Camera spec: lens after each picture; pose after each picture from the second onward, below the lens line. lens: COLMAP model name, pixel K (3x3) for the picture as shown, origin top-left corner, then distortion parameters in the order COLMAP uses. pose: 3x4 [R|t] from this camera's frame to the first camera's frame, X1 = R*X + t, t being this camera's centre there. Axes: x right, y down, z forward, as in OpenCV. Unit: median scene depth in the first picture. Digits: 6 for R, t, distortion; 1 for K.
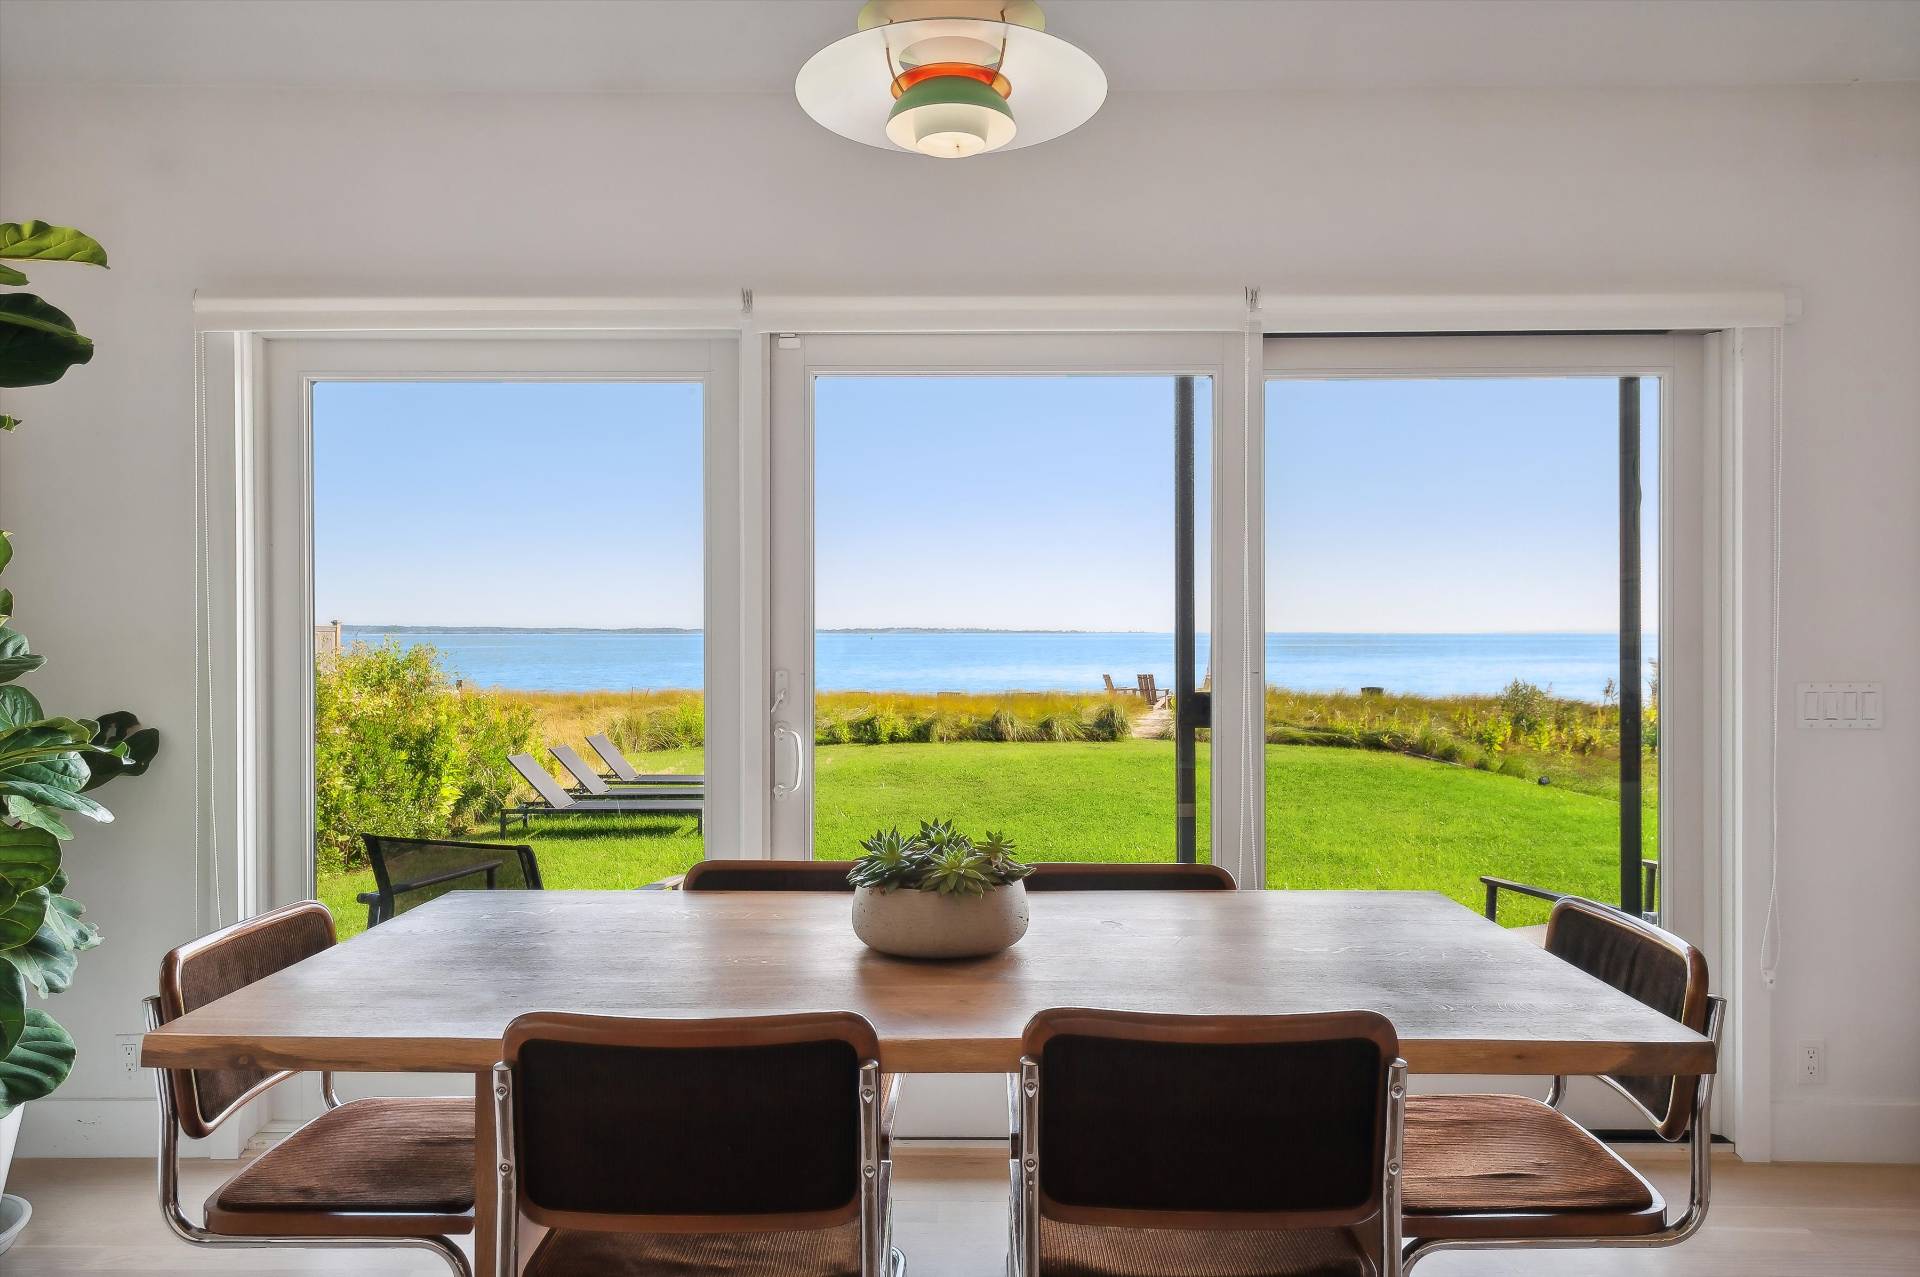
lens RADIAL K [[1240.8, 0, 929.5], [0, 1240.8, 634.8], [0, 0, 1]] dist [0.018096, -0.001314]
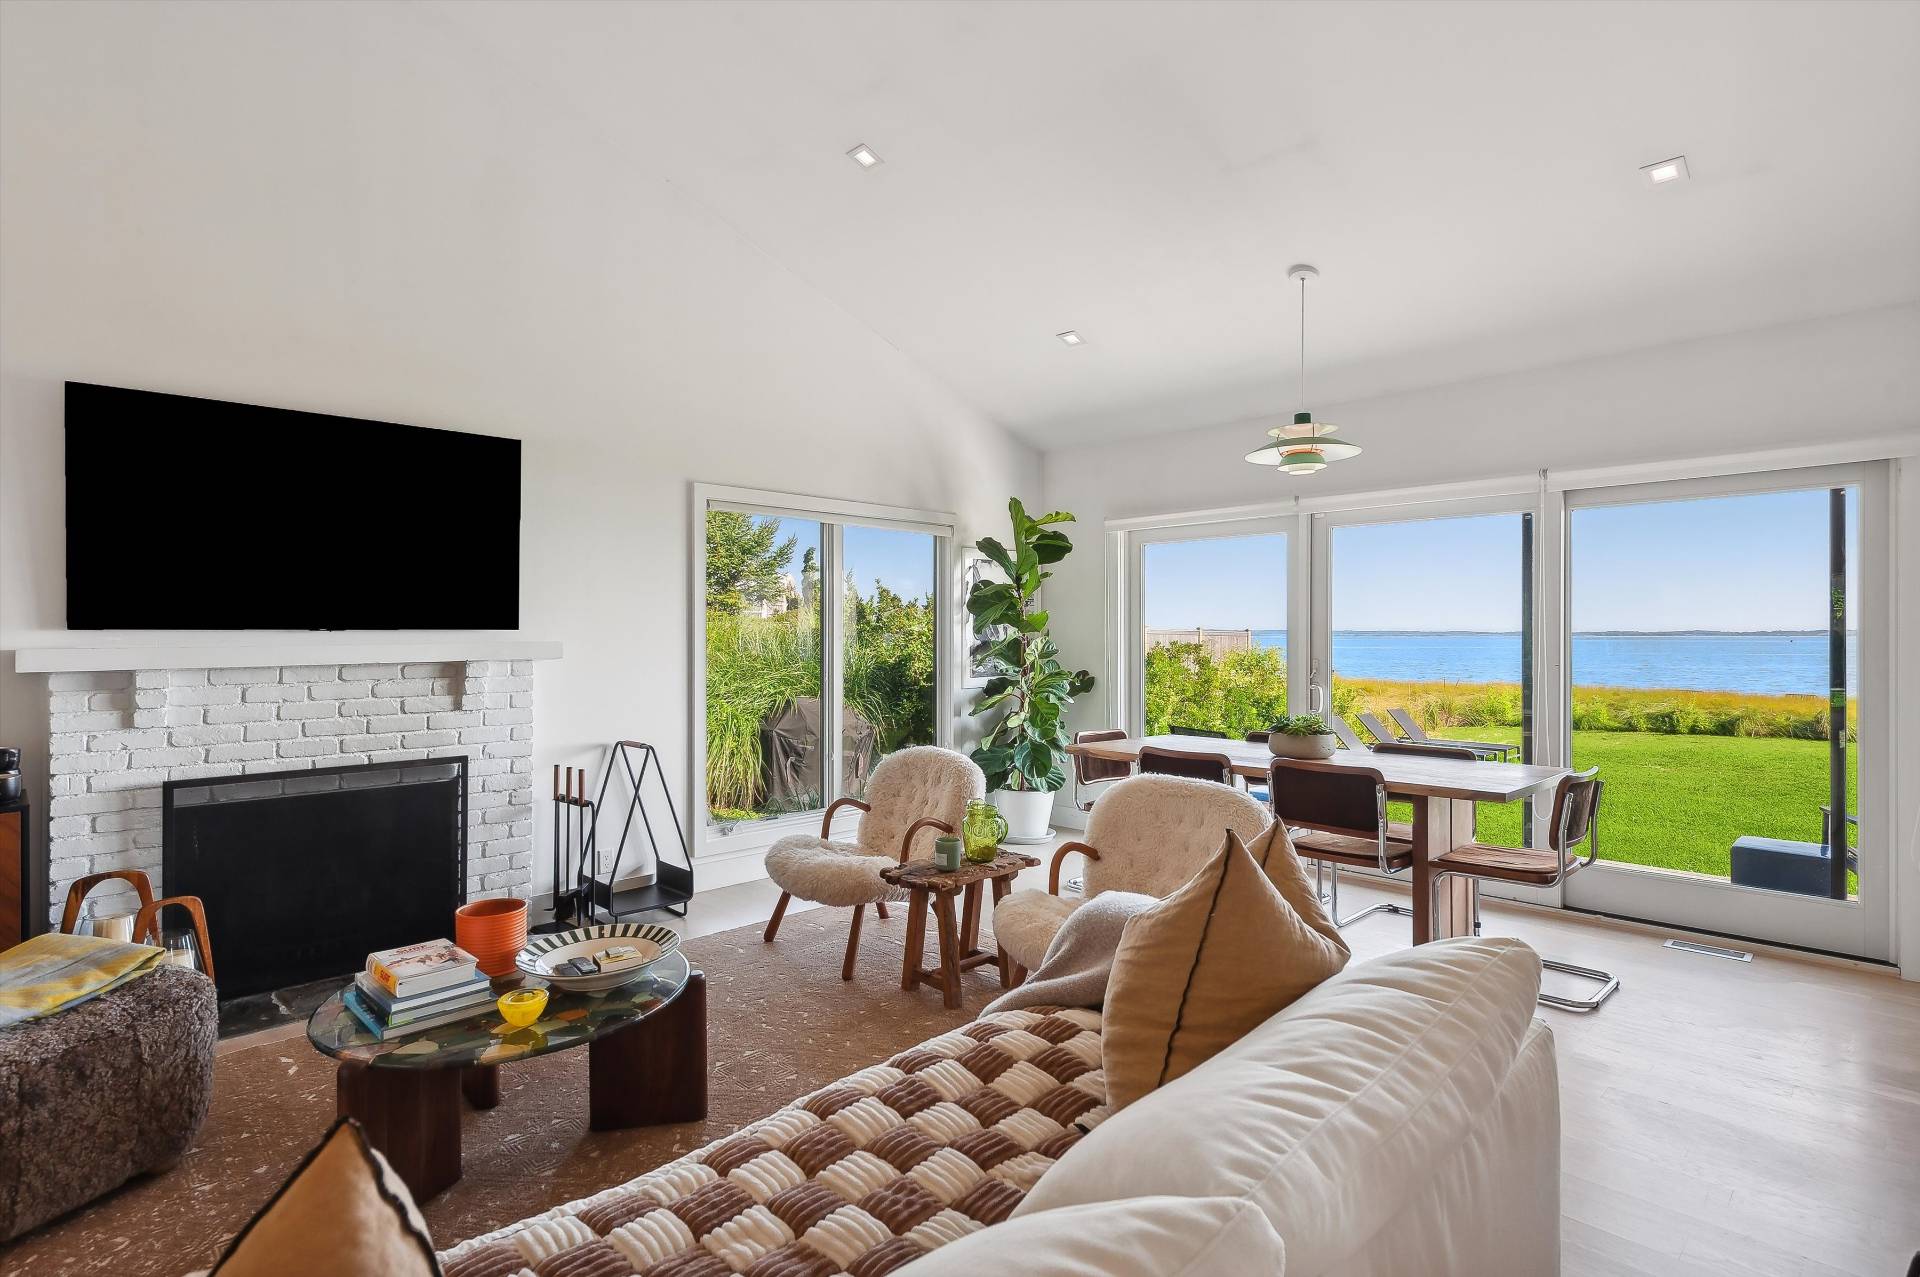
lens RADIAL K [[1205.3, 0, 952.9], [0, 1205.3, 629.0], [0, 0, 1]] dist [-0.089094, 0.079337]
pose [[0.725290, 0.001686, -0.688442, 0.395818], [-0.003826, 0.999991, -0.001582, -0.009947], [0.688433, 0.003781, 0.725290, -0.459078]]
